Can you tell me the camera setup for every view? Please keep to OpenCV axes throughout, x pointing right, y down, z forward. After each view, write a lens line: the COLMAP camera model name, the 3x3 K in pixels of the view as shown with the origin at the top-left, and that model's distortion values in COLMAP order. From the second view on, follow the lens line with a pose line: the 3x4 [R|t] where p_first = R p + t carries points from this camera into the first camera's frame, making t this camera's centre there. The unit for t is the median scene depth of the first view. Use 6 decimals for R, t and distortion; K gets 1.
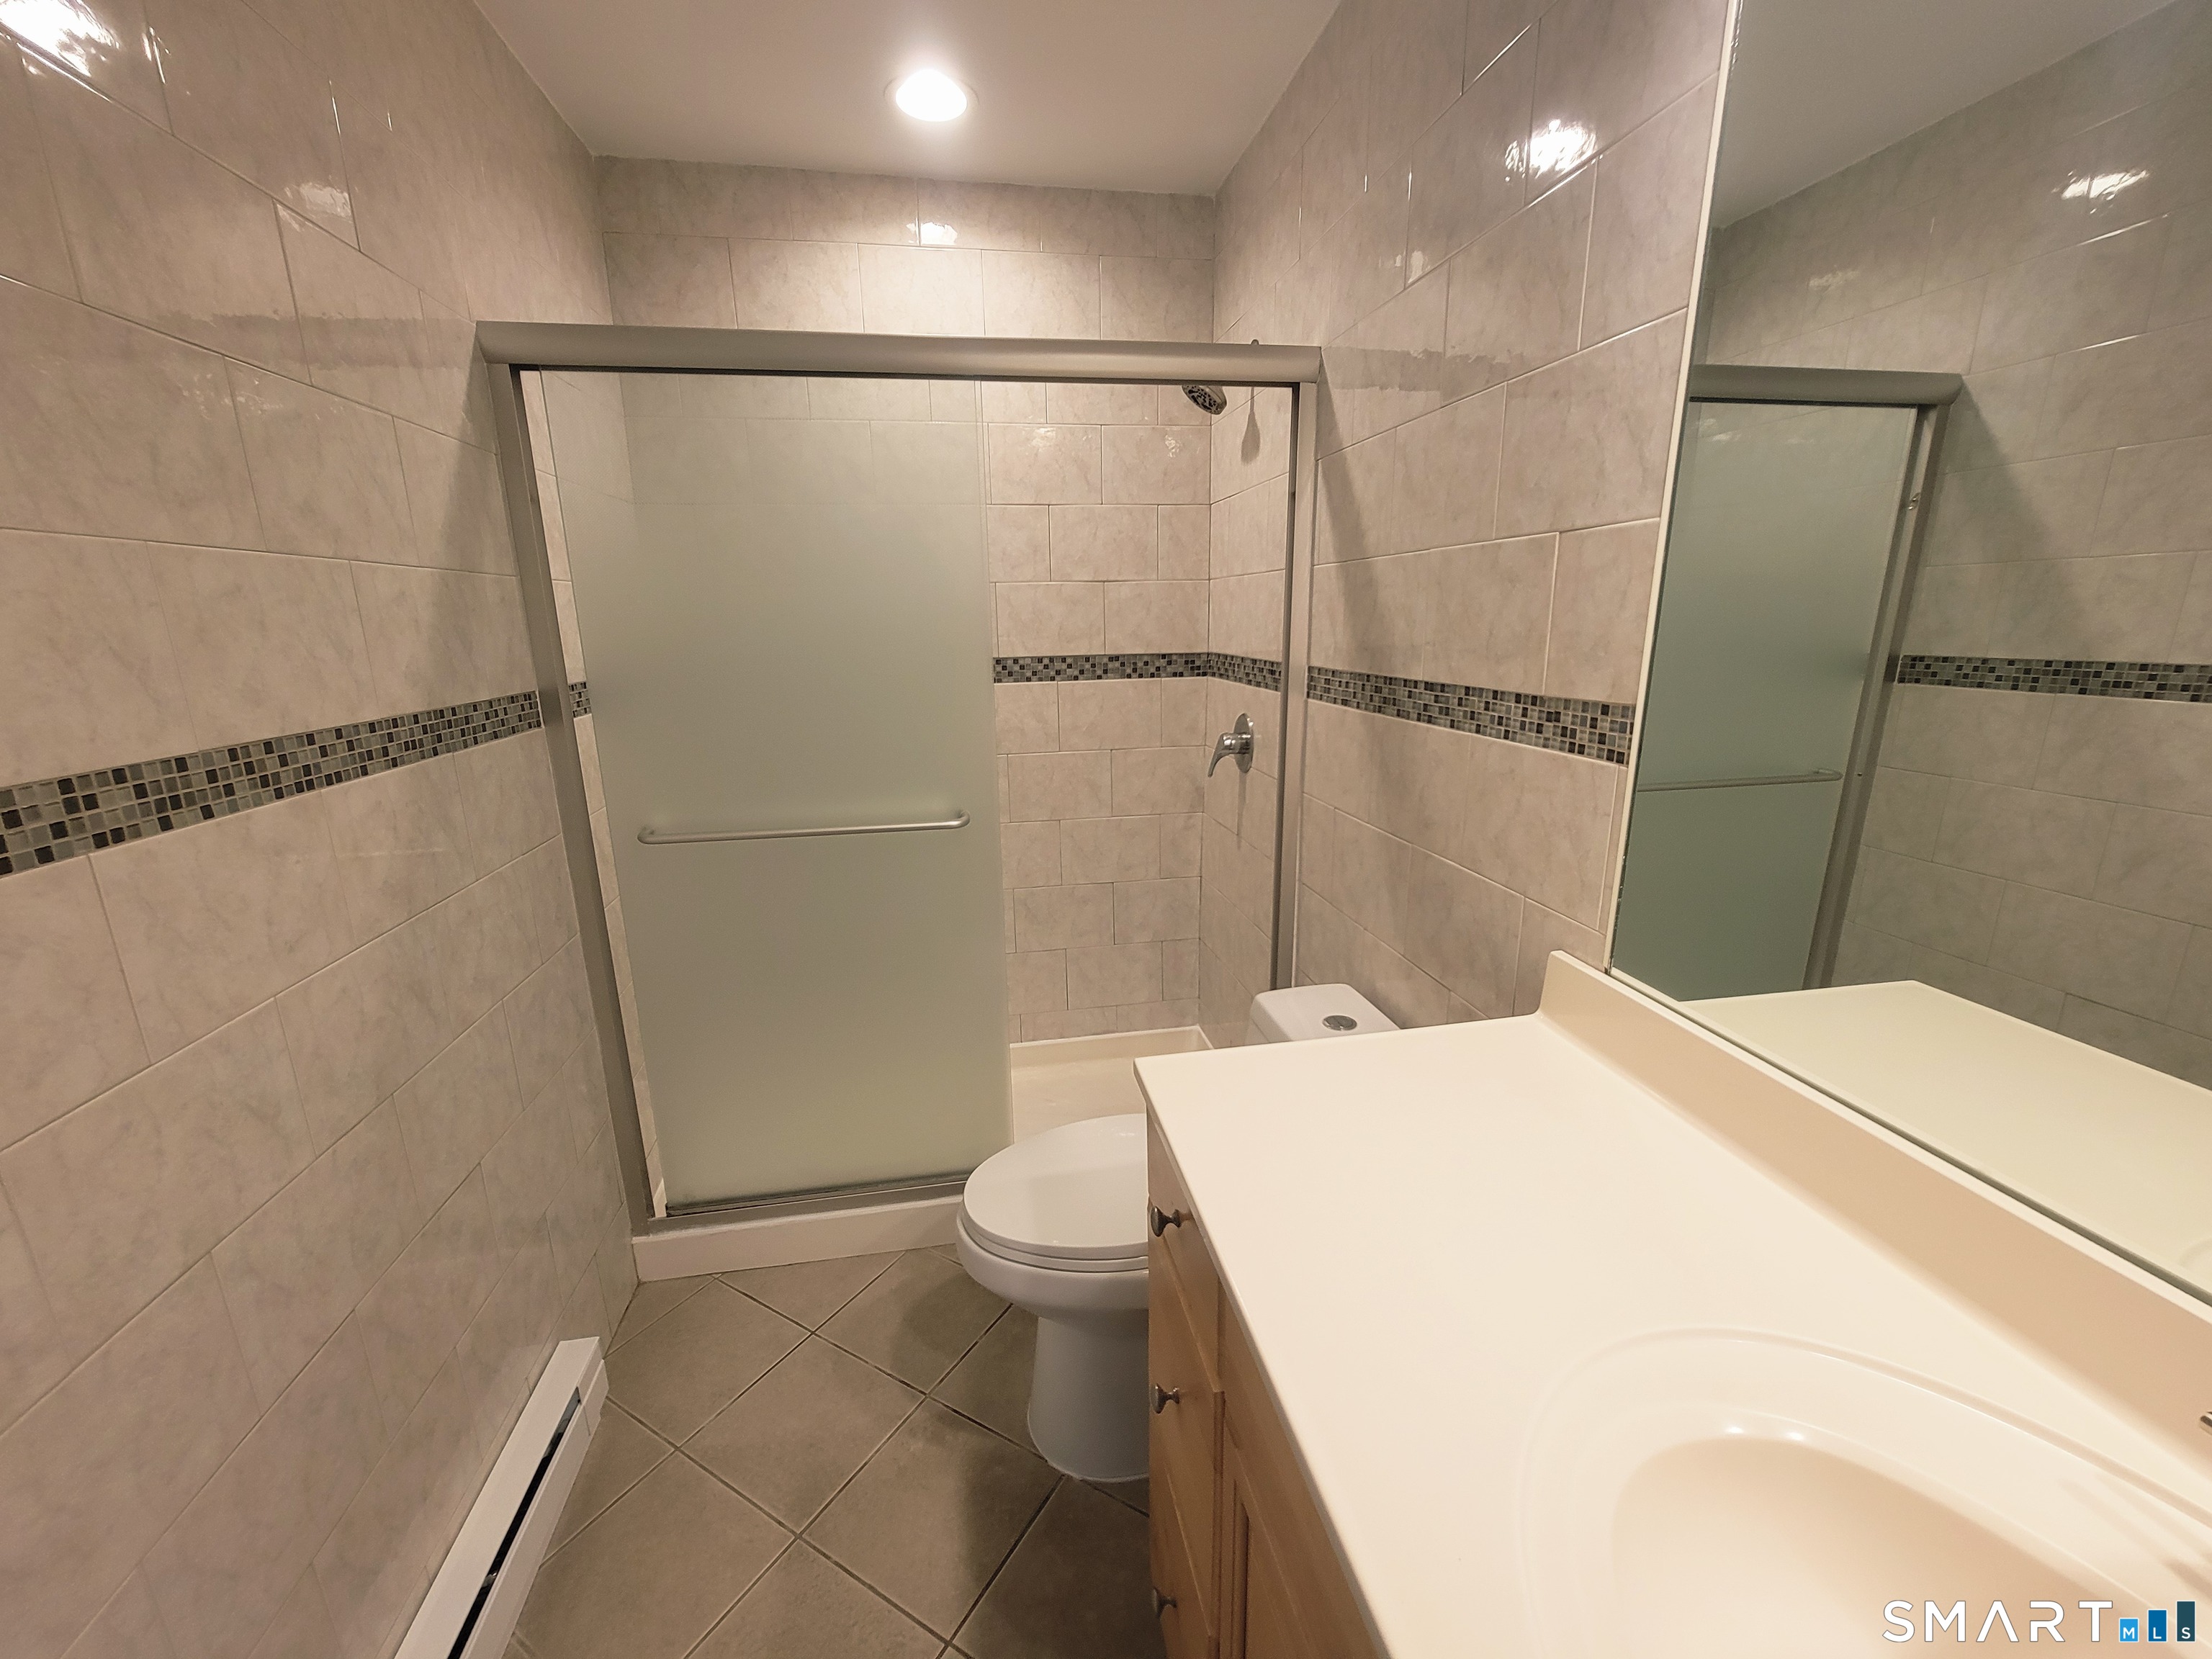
lens RADIAL K [[897.9, 0, 1102.9], [0, 897.9, 835.6], [0, 0, 1]] dist [-0.008645, 0.002648]
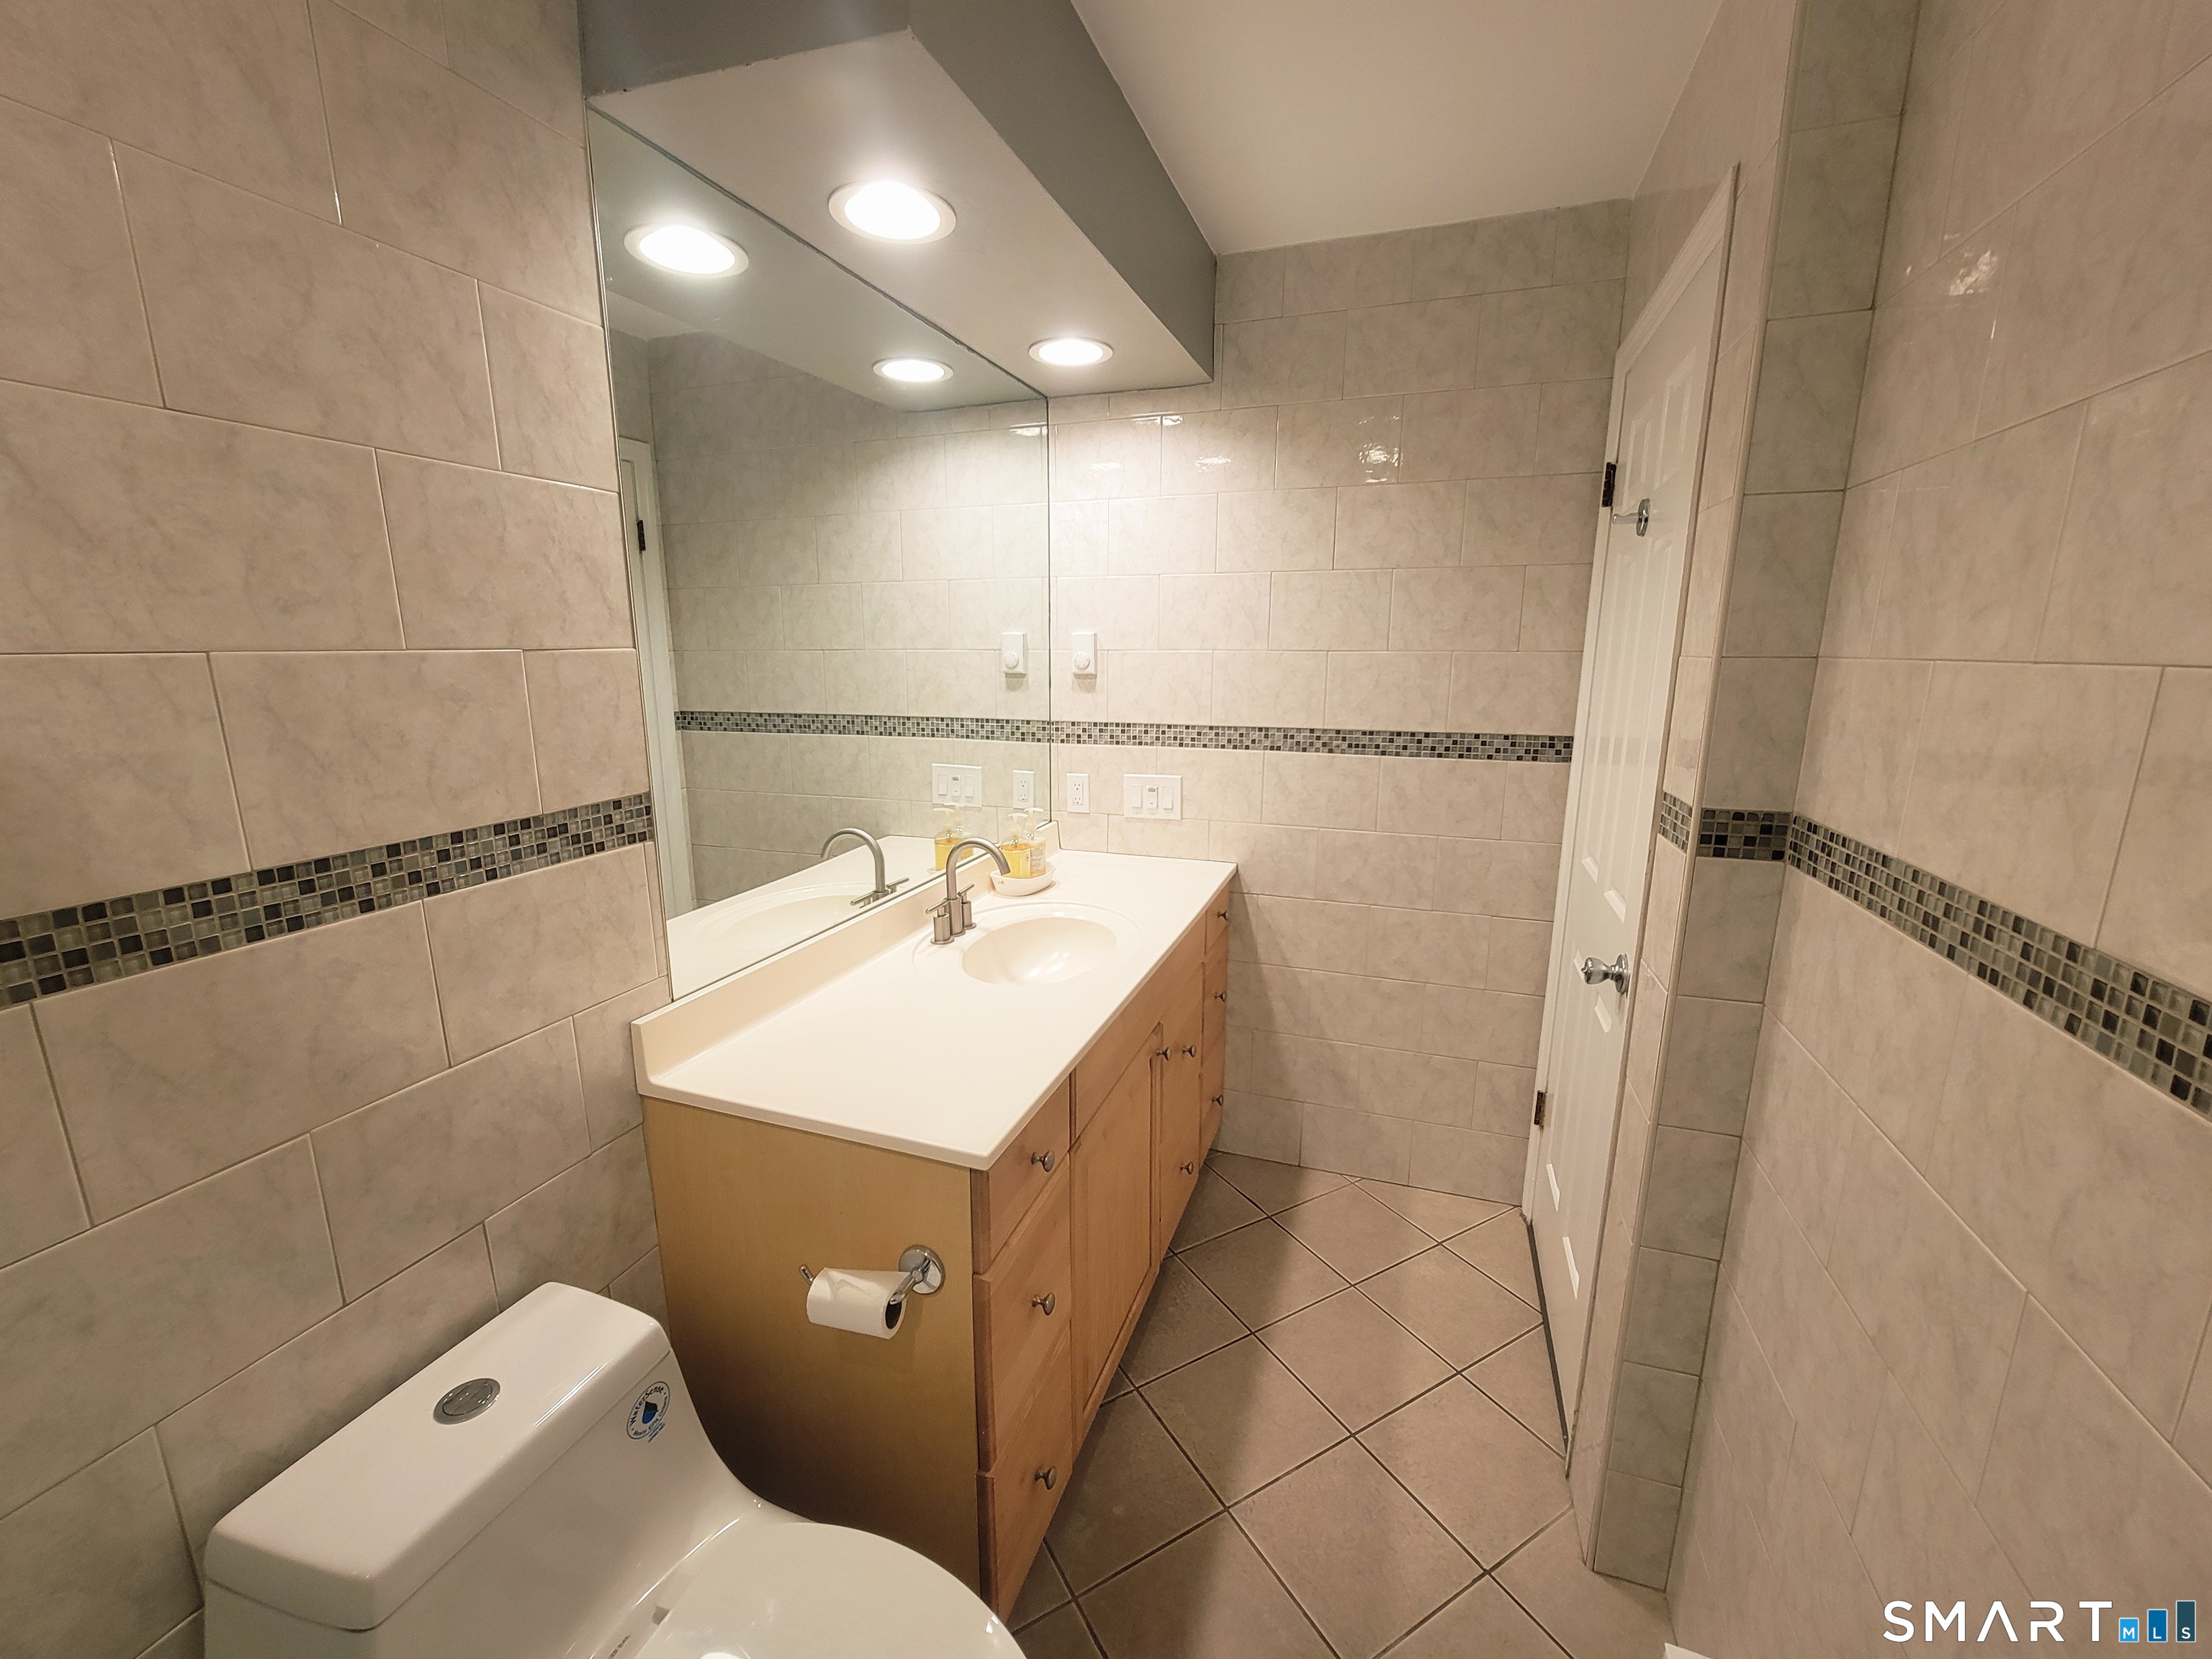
lens RADIAL K [[897.9, 0, 1102.9], [0, 897.9, 835.6], [0, 0, 1]] dist [-0.008645, 0.002648]
pose [[-0.869449, -0.088644, 0.486004, -0.512667], [0.130919, 0.907253, 0.399690, -0.447984], [-0.476359, 0.411137, -0.777205, 1.491246]]
